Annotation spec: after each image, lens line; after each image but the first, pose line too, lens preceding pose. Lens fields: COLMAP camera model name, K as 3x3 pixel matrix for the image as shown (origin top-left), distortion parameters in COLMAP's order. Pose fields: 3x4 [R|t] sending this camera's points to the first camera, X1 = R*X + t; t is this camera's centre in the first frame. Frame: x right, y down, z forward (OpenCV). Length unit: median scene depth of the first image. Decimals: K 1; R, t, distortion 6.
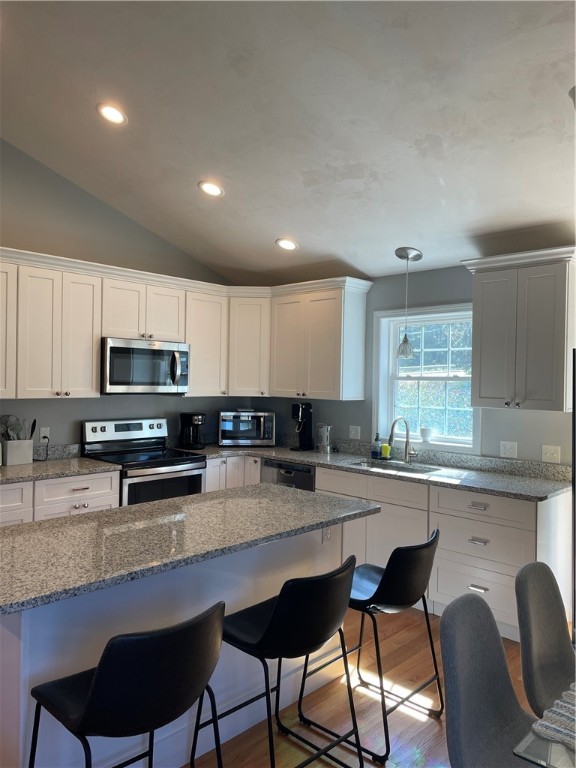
lens RADIAL K [[585.5, 0, 288.0], [0, 585.5, 384.0], [0, 0, 1]] dist [0.100756, -0.181697]
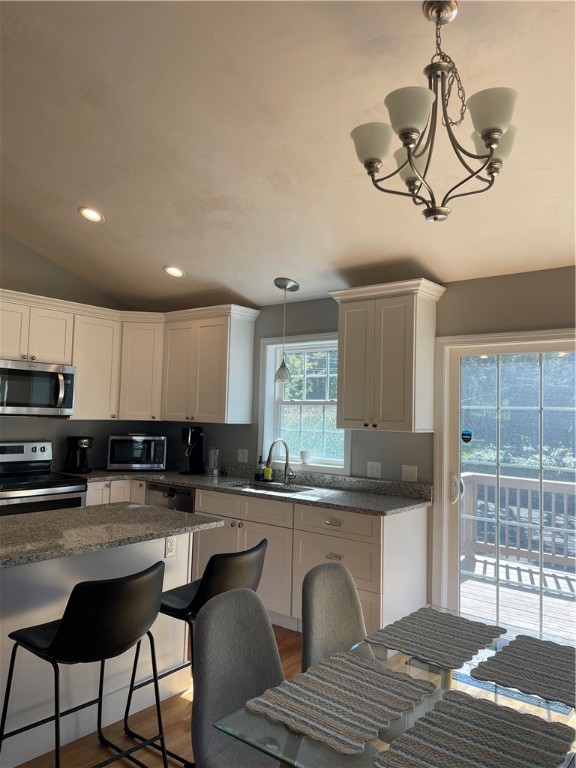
lens RADIAL K [[585.5, 0, 288.0], [0, 585.5, 384.0], [0, 0, 1]] dist [0.100756, -0.181697]
pose [[0.995791, 0.014003, 0.090576, 0.106435], [-0.008750, 0.998271, -0.058131, 0.017554], [-0.091233, 0.057094, 0.994192, -0.033069]]
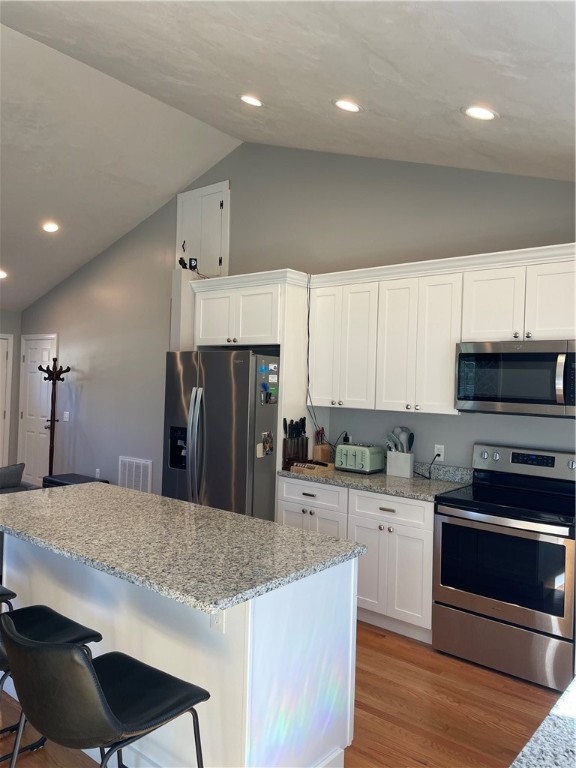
lens RADIAL K [[585.5, 0, 288.0], [0, 585.5, 384.0], [0, 0, 1]] dist [0.100756, -0.181697]
pose [[0.068057, -0.011650, -0.997613, 0.477511], [-0.040578, 0.999072, -0.014435, 0.001152], [0.996856, 0.041463, 0.067521, 0.666277]]
